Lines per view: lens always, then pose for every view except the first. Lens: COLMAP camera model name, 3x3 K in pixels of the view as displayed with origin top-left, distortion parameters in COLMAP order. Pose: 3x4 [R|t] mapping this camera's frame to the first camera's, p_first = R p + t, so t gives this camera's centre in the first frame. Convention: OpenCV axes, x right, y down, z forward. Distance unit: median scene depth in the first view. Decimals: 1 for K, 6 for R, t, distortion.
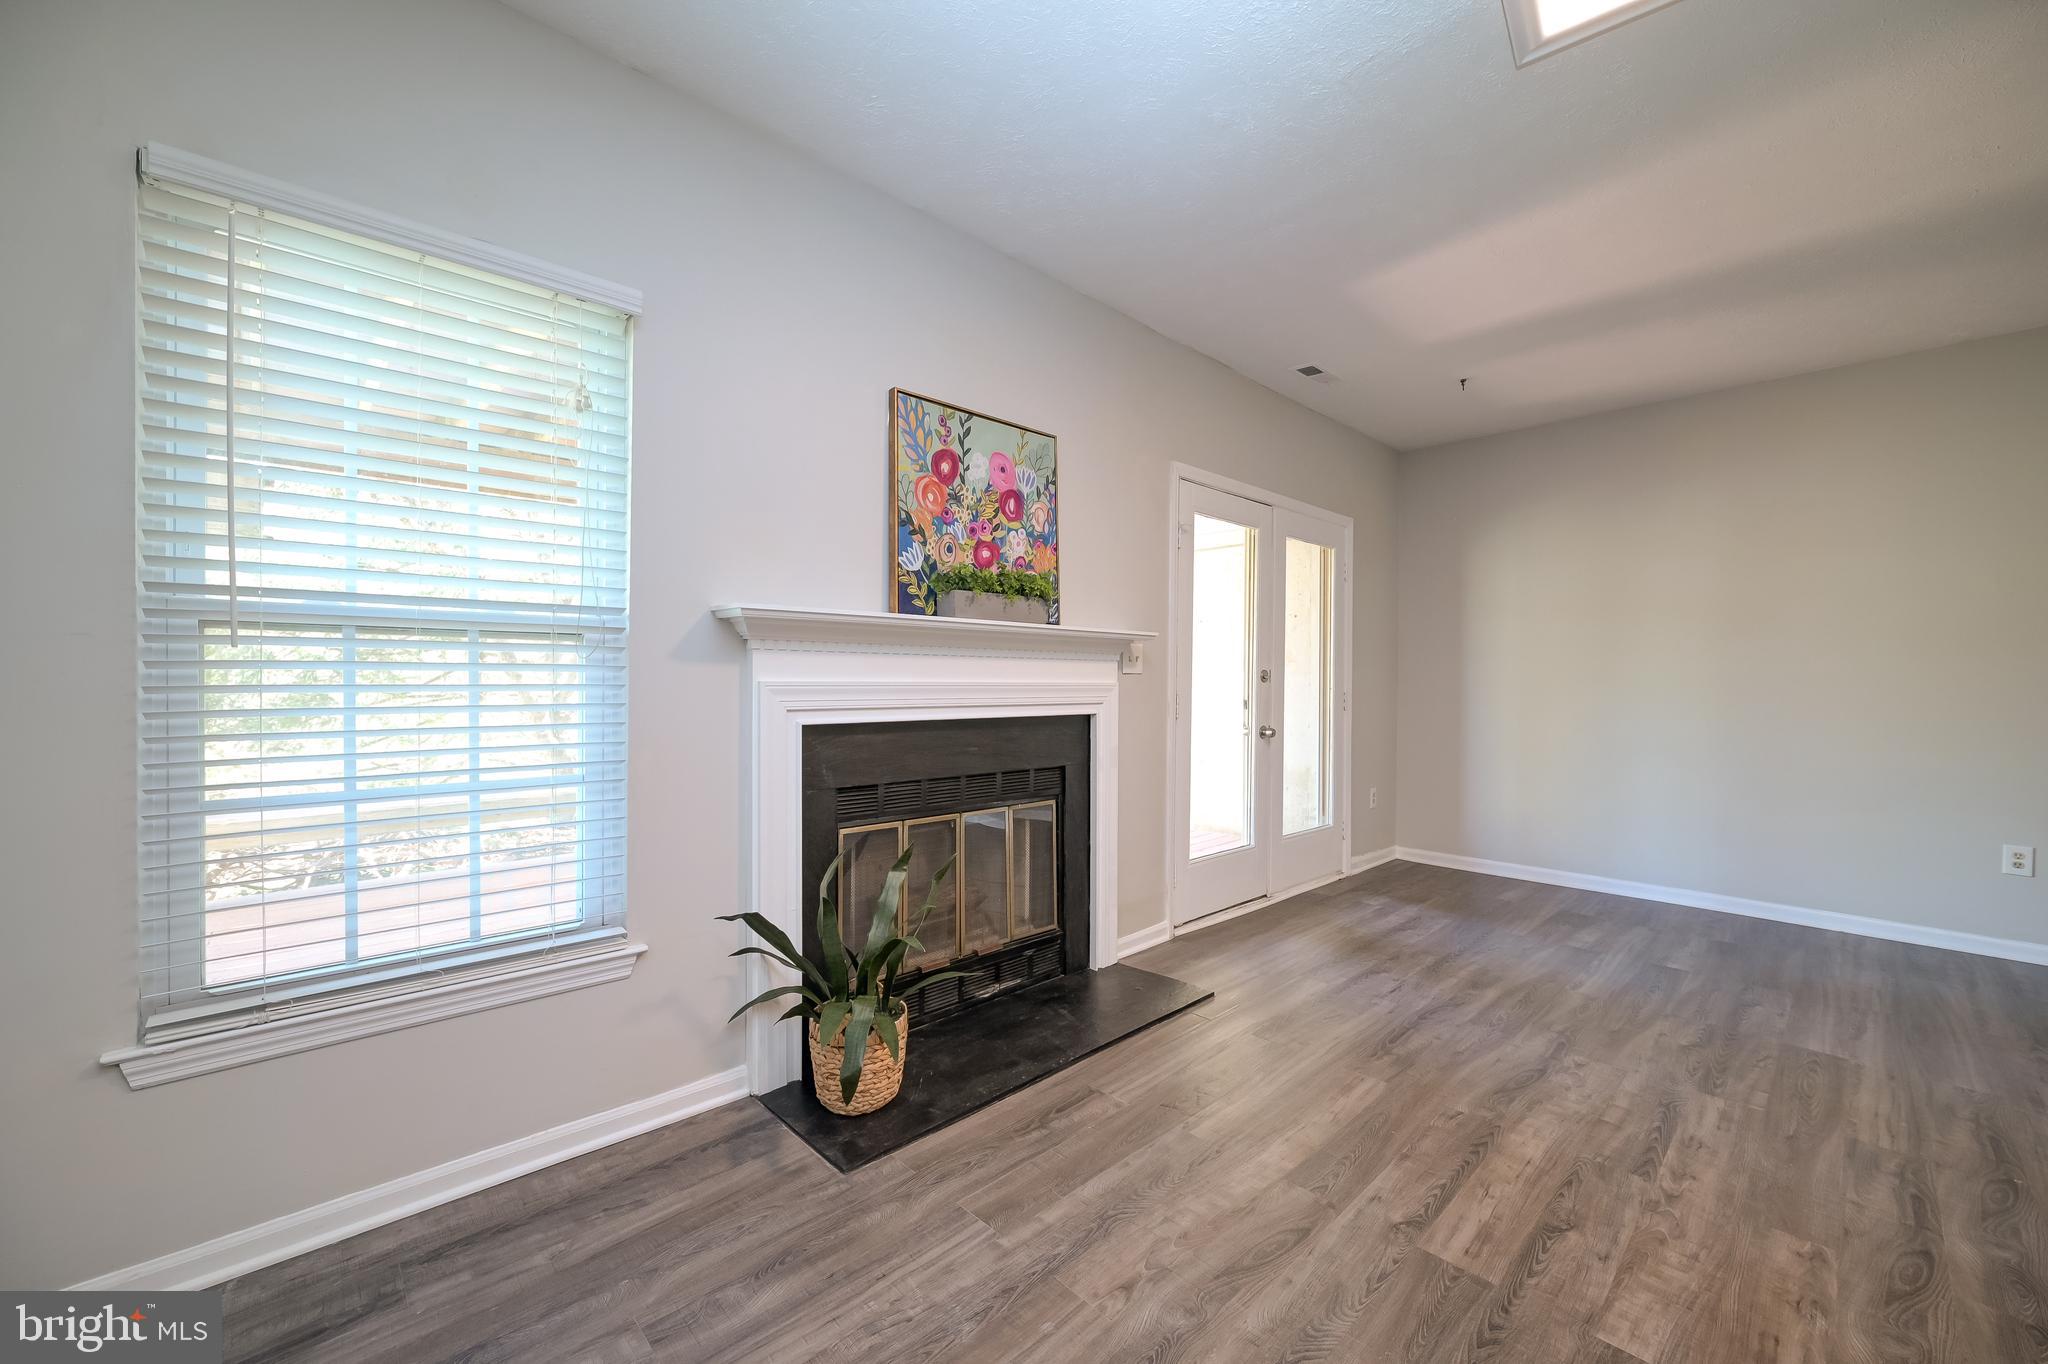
lens RADIAL K [[804.9, 0, 1024.0], [0, 804.9, 681.5], [0, 0, 1]] dist [-0.002103, -0.000164]
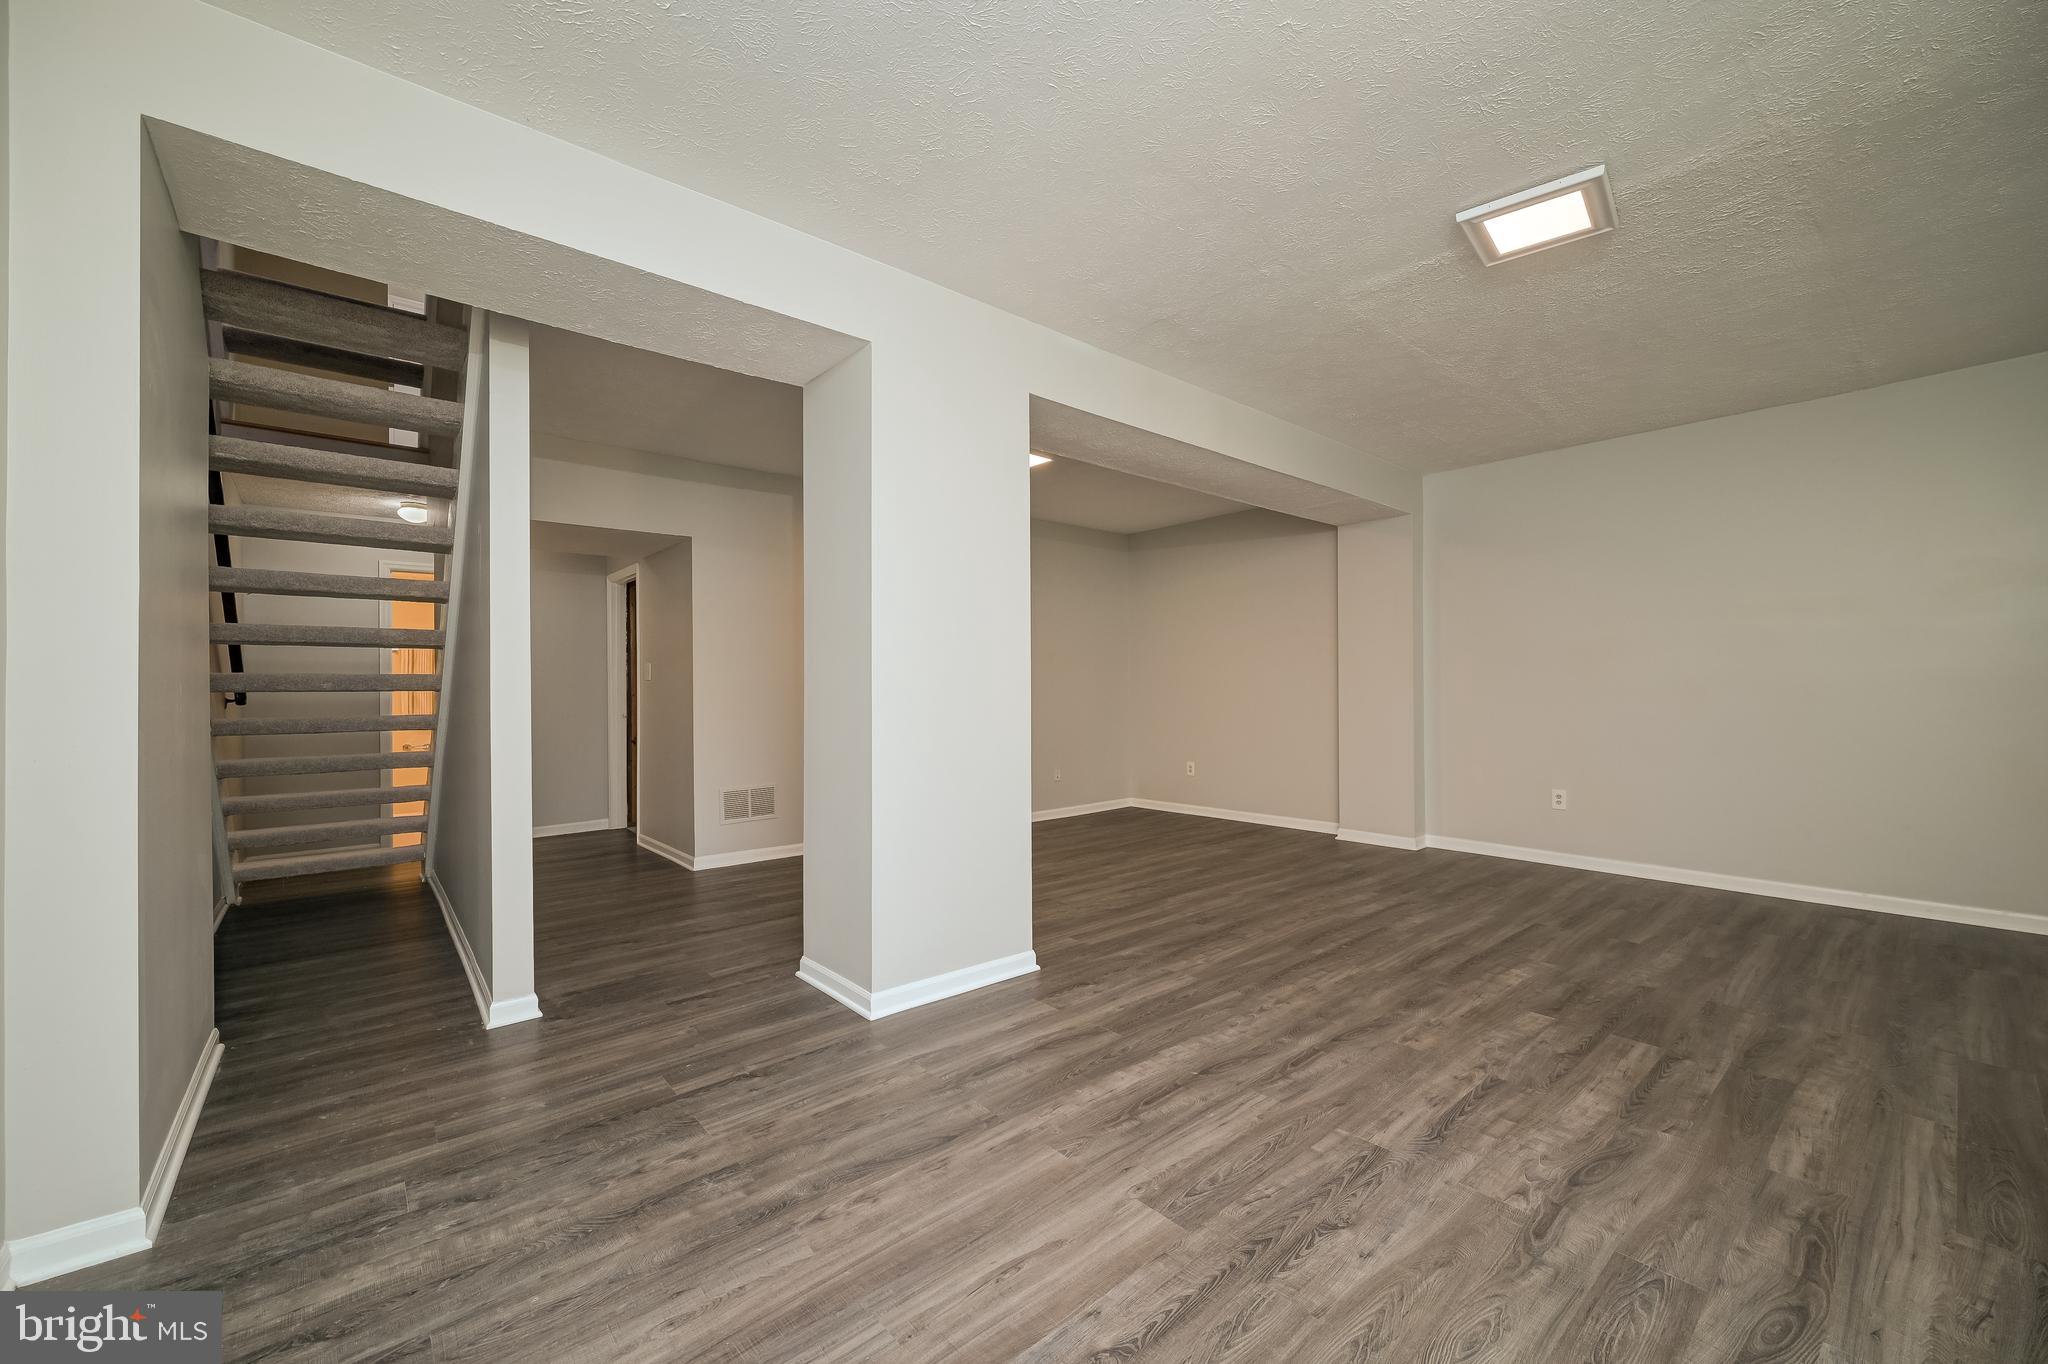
lens RADIAL K [[804.9, 0, 1029.2], [0, 804.9, 689.1], [0, 0, 1]] dist [-0.002103, -0.000164]
pose [[-0.998745, 0.000376, 0.050090, 1.047585], [-0.000050, 0.999964, -0.008494, 0.015830], [-0.050091, -0.008486, -0.998709, 1.672184]]
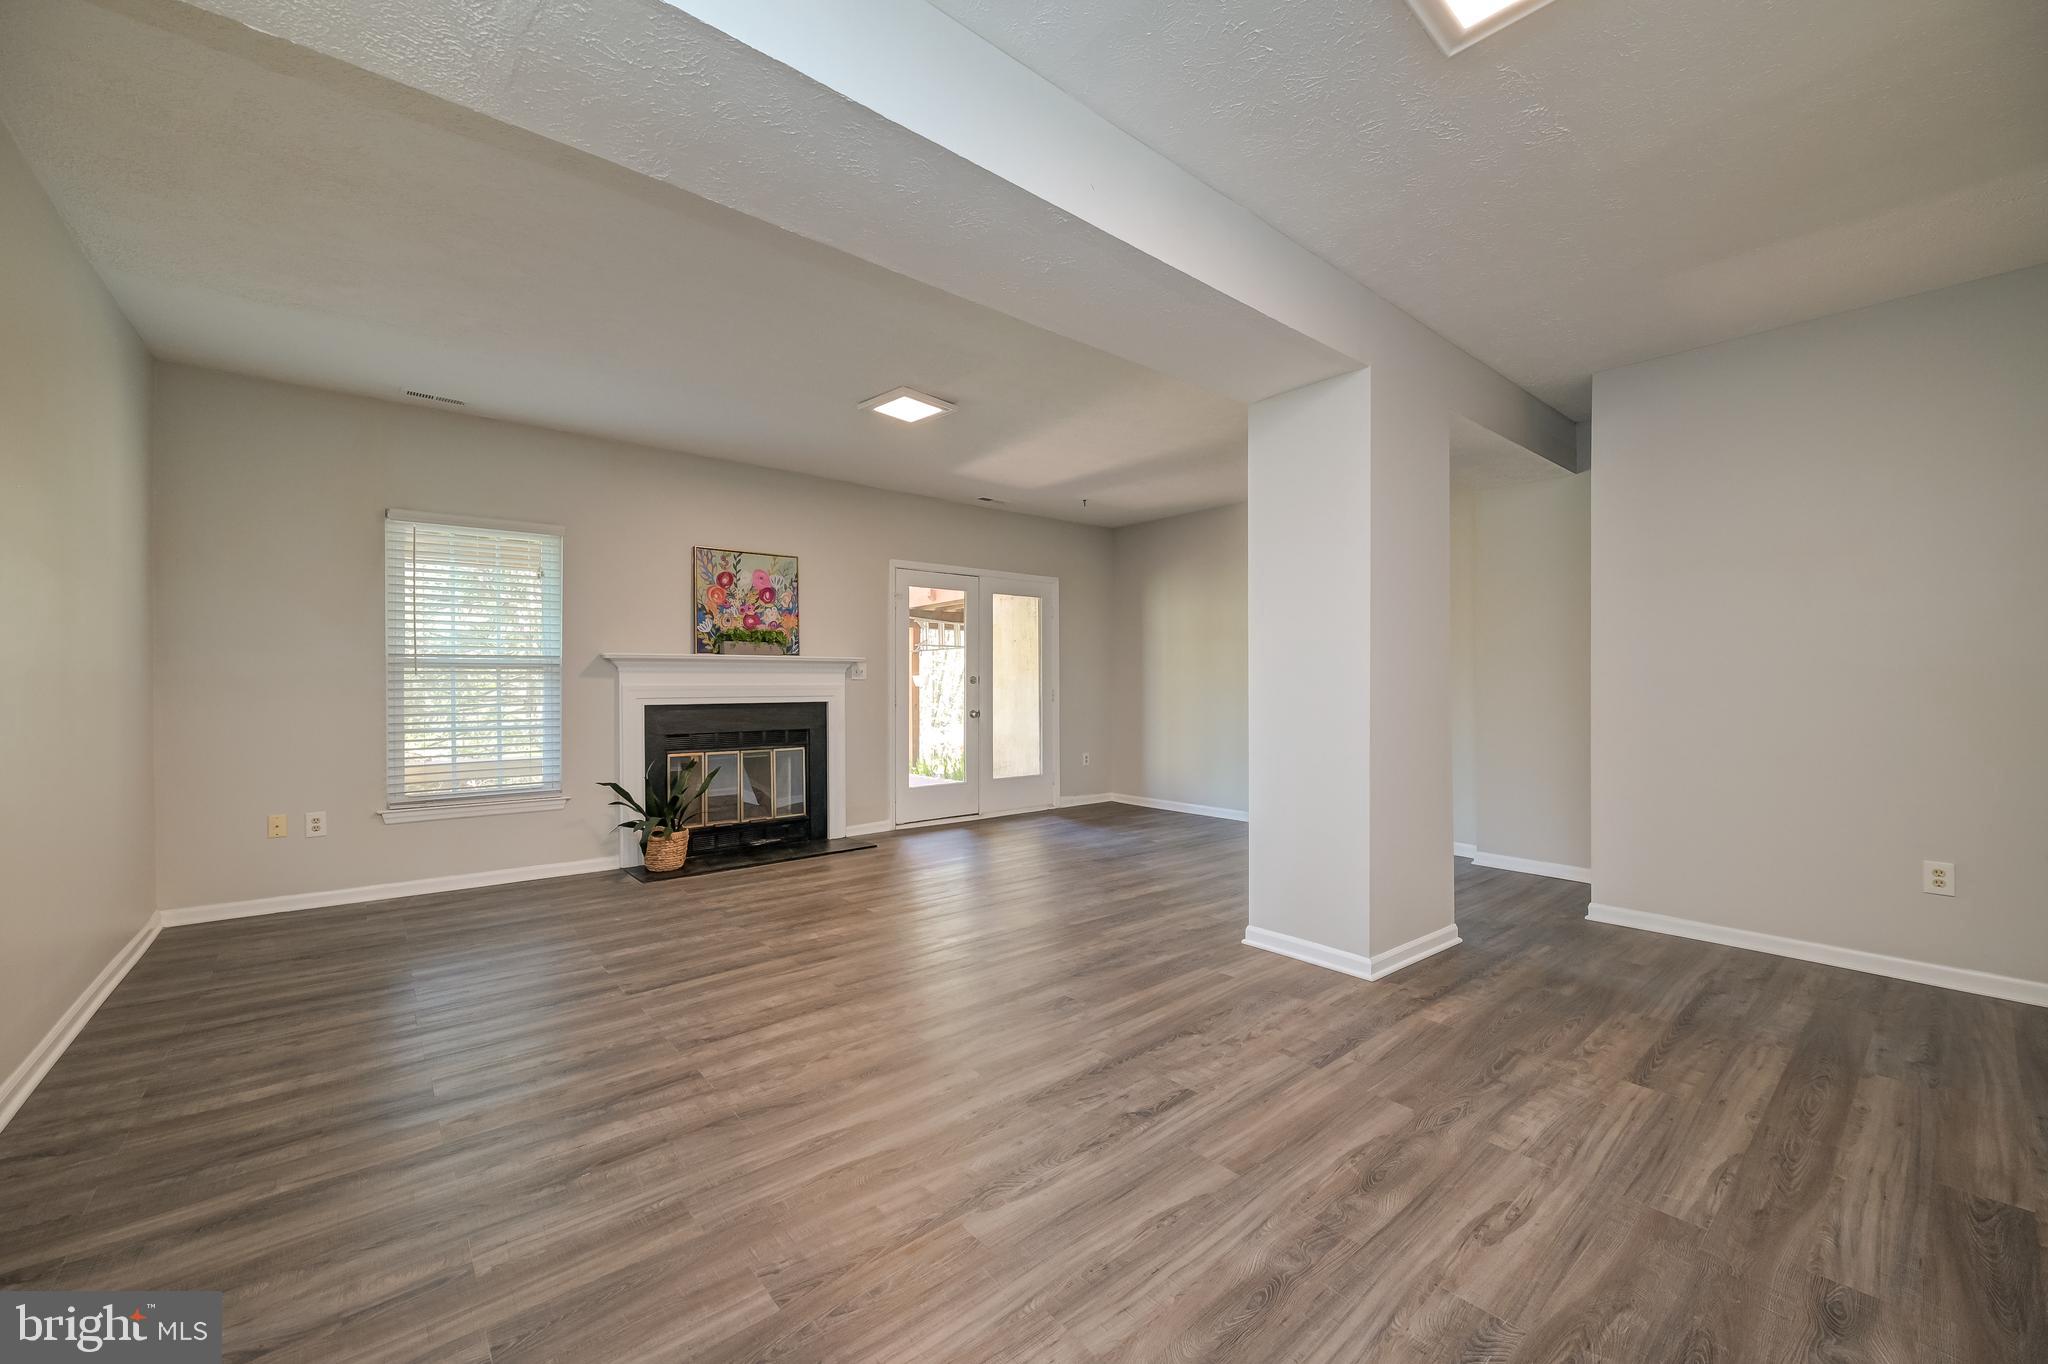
lens RADIAL K [[804.9, 0, 1031.6], [0, 804.9, 685.4], [0, 0, 1]] dist [-0.002103, -0.000164]
pose [[0.998353, -0.008002, -0.056807, 0.815042], [0.008217, 0.999960, 0.003556, 0.000252], [0.056776, -0.004017, 0.998379, -1.028464]]
